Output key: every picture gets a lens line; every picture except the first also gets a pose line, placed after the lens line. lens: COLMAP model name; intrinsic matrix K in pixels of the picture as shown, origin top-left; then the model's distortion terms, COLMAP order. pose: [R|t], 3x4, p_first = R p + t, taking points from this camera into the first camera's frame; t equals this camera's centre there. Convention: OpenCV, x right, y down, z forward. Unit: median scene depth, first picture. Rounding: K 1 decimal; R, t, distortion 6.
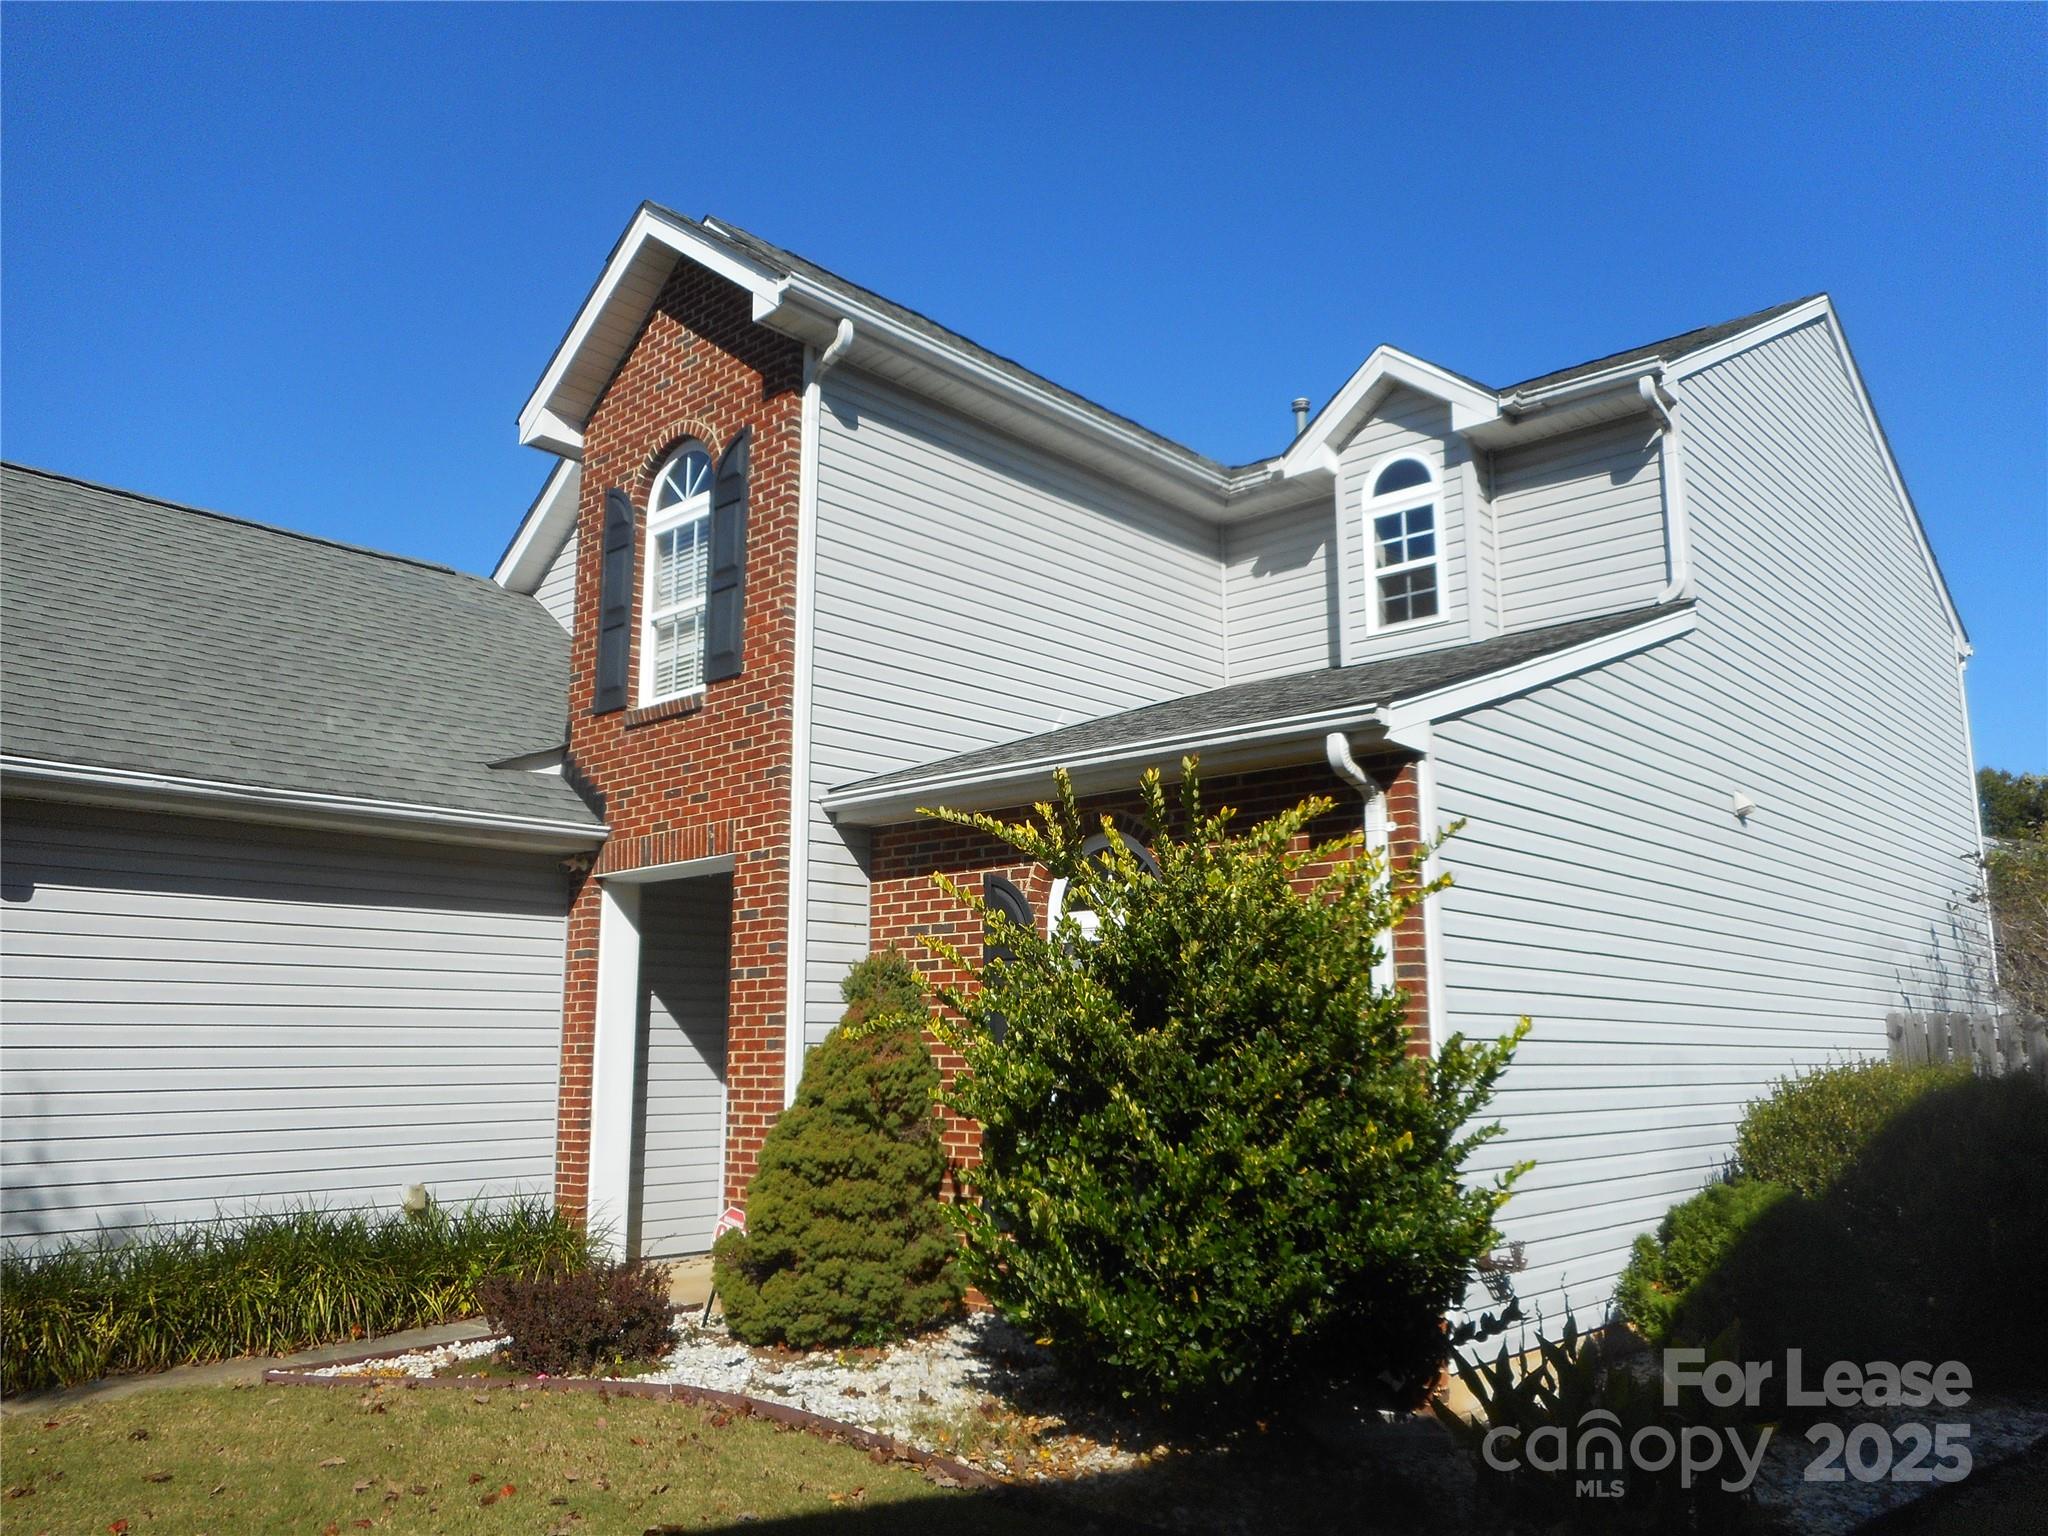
lens RADIAL K [[1533.0, 0, 1041.3], [0, 1533.0, 778.6], [0, 0, 1]] dist [0.006318, -0.000159]
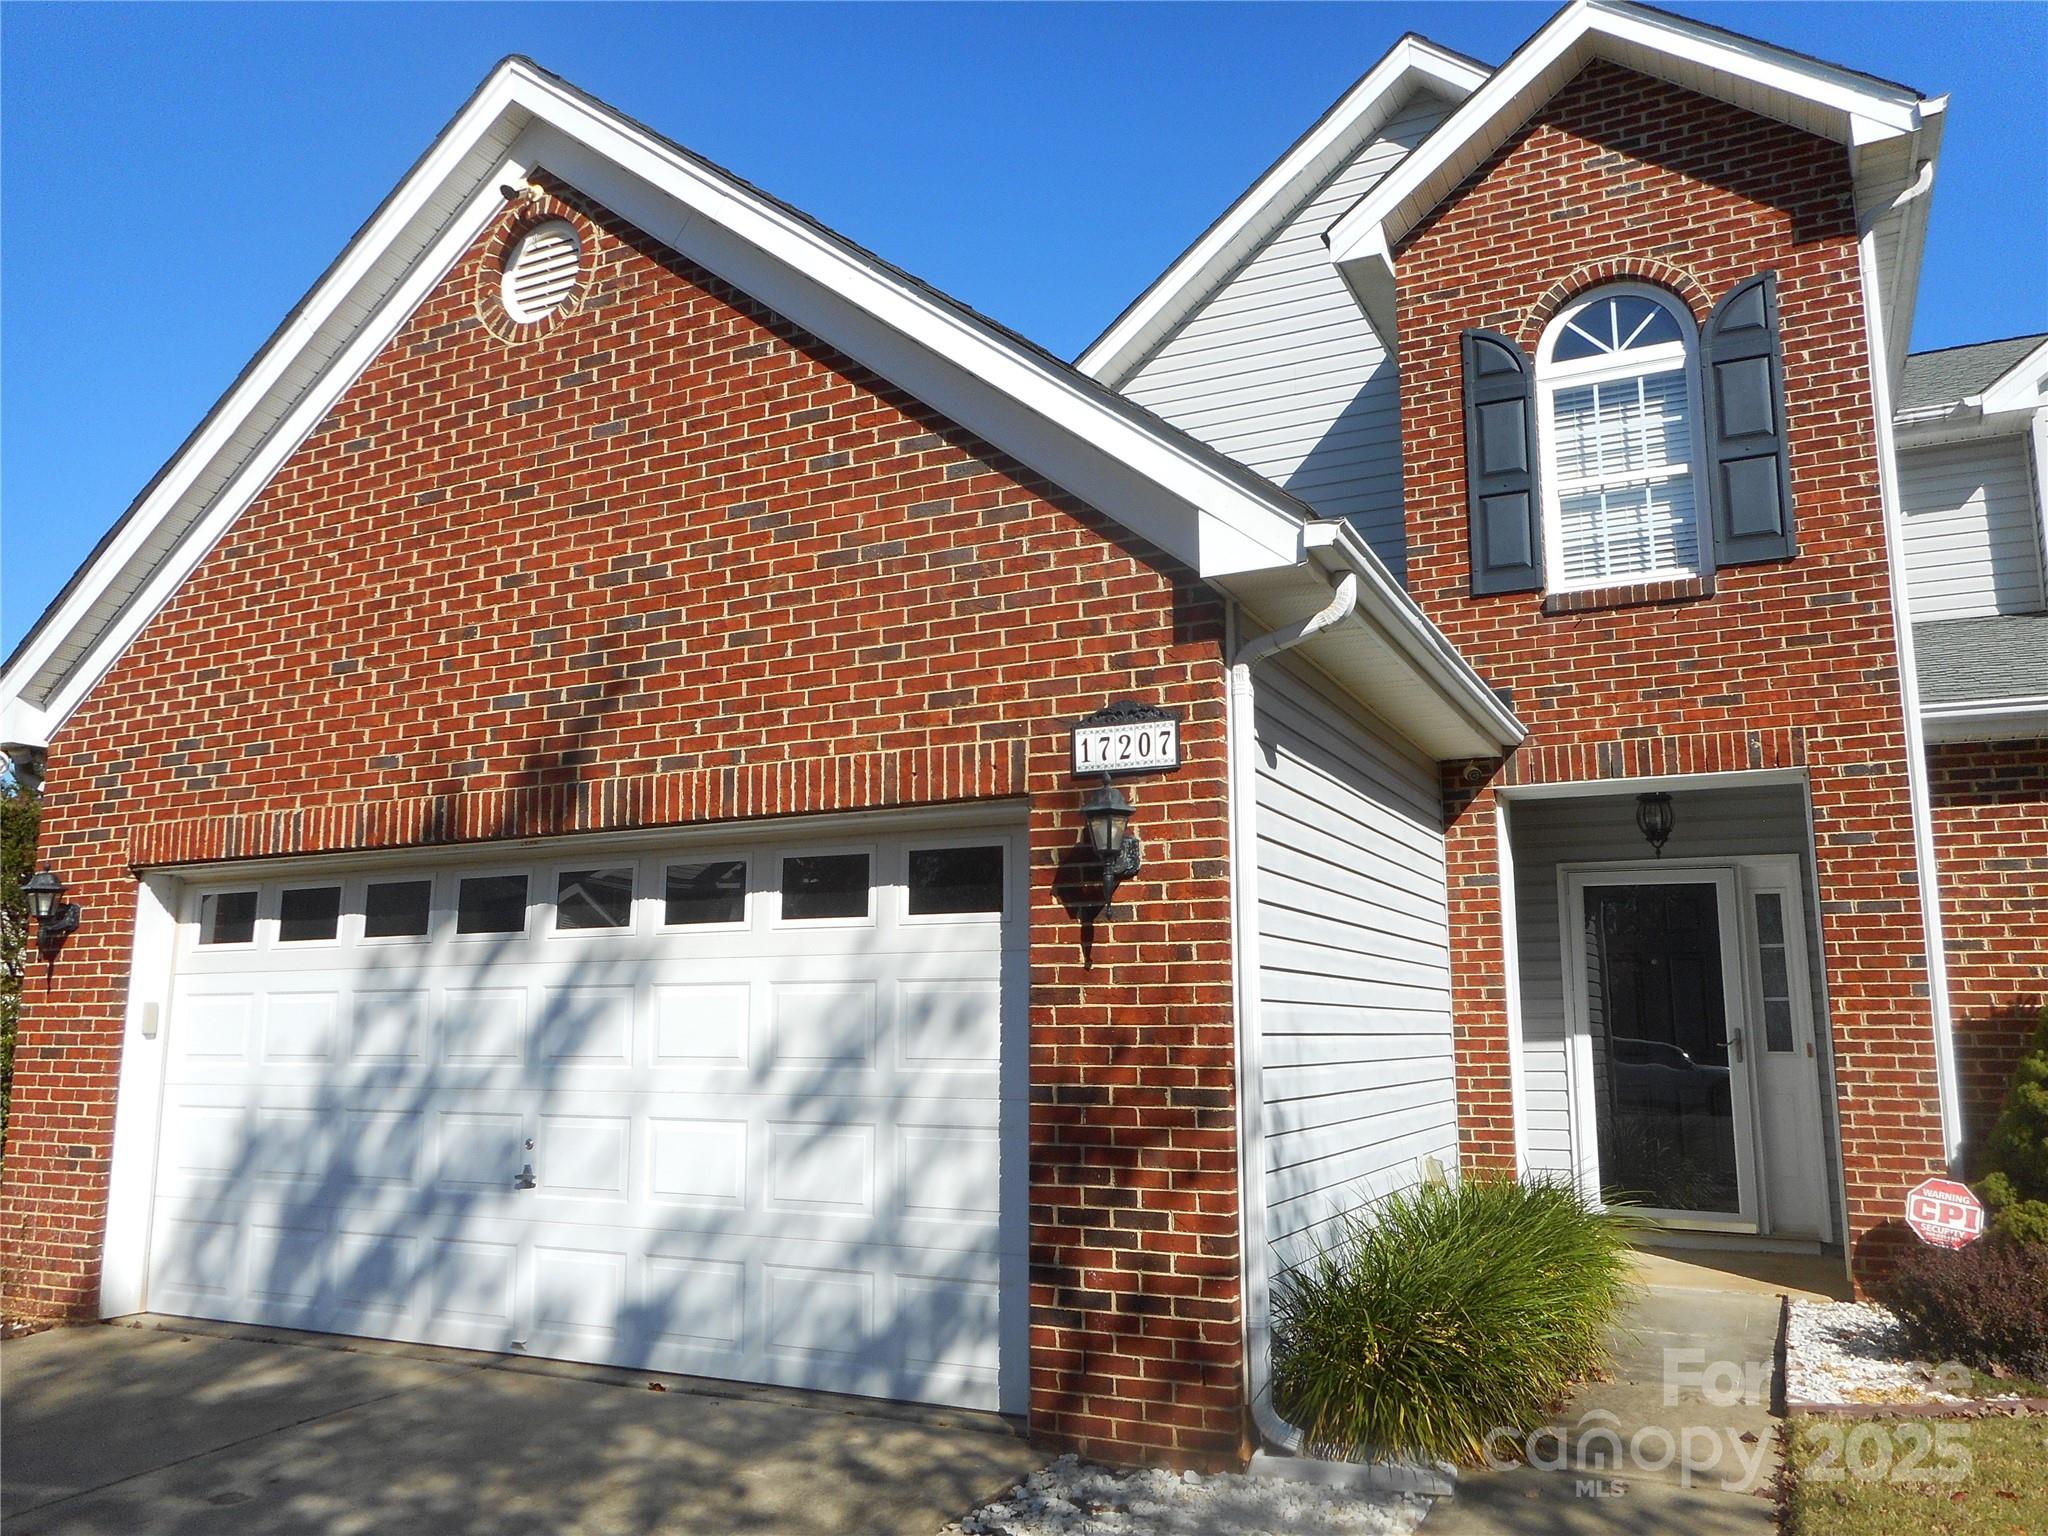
lens RADIAL K [[1533.0, 0, 1018.8], [0, 1533.0, 770.9], [0, 0, 1]] dist [0.006318, -0.000159]
pose [[0.962962, 0.051273, 0.264717, -0.759530], [-0.055214, 0.998447, 0.007462, 0.061879], [-0.263923, -0.021801, 0.964297, 0.260831]]
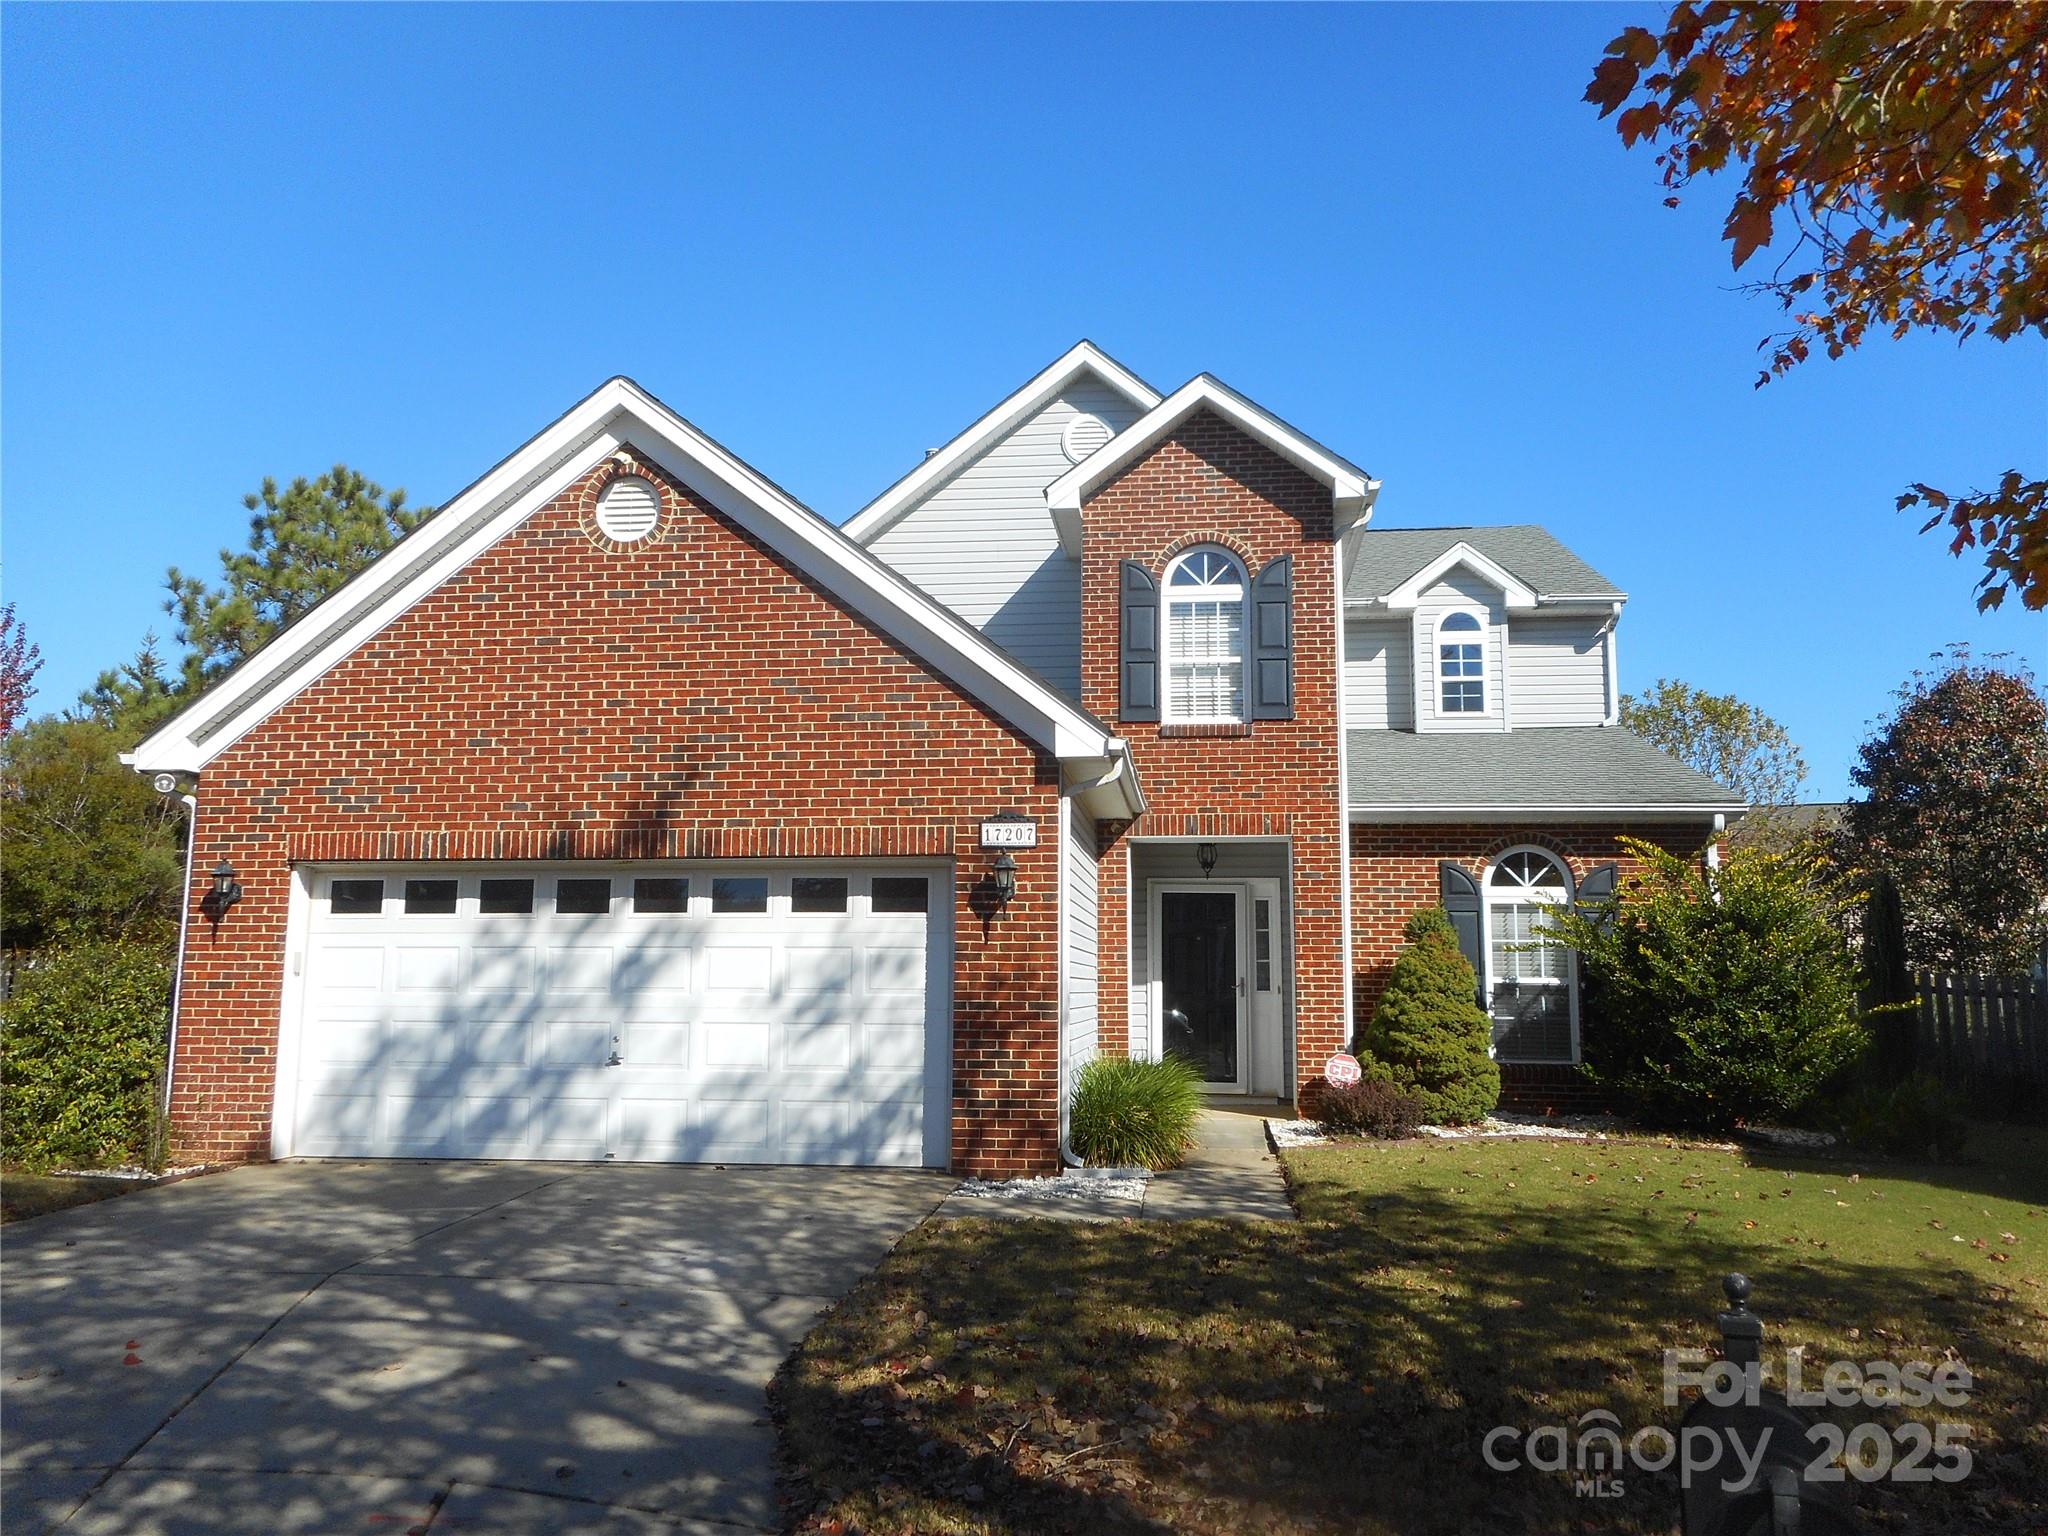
lens RADIAL K [[1533.0, 0, 1009.4], [0, 1533.0, 776.4], [0, 0, 1]] dist [0.006318, -0.000159]
pose [[0.821359, 0.088010, 0.563581, -1.186134], [-0.115059, 0.993279, 0.012574, 0.002494], [-0.558687, -0.075173, 0.825965, -0.114739]]
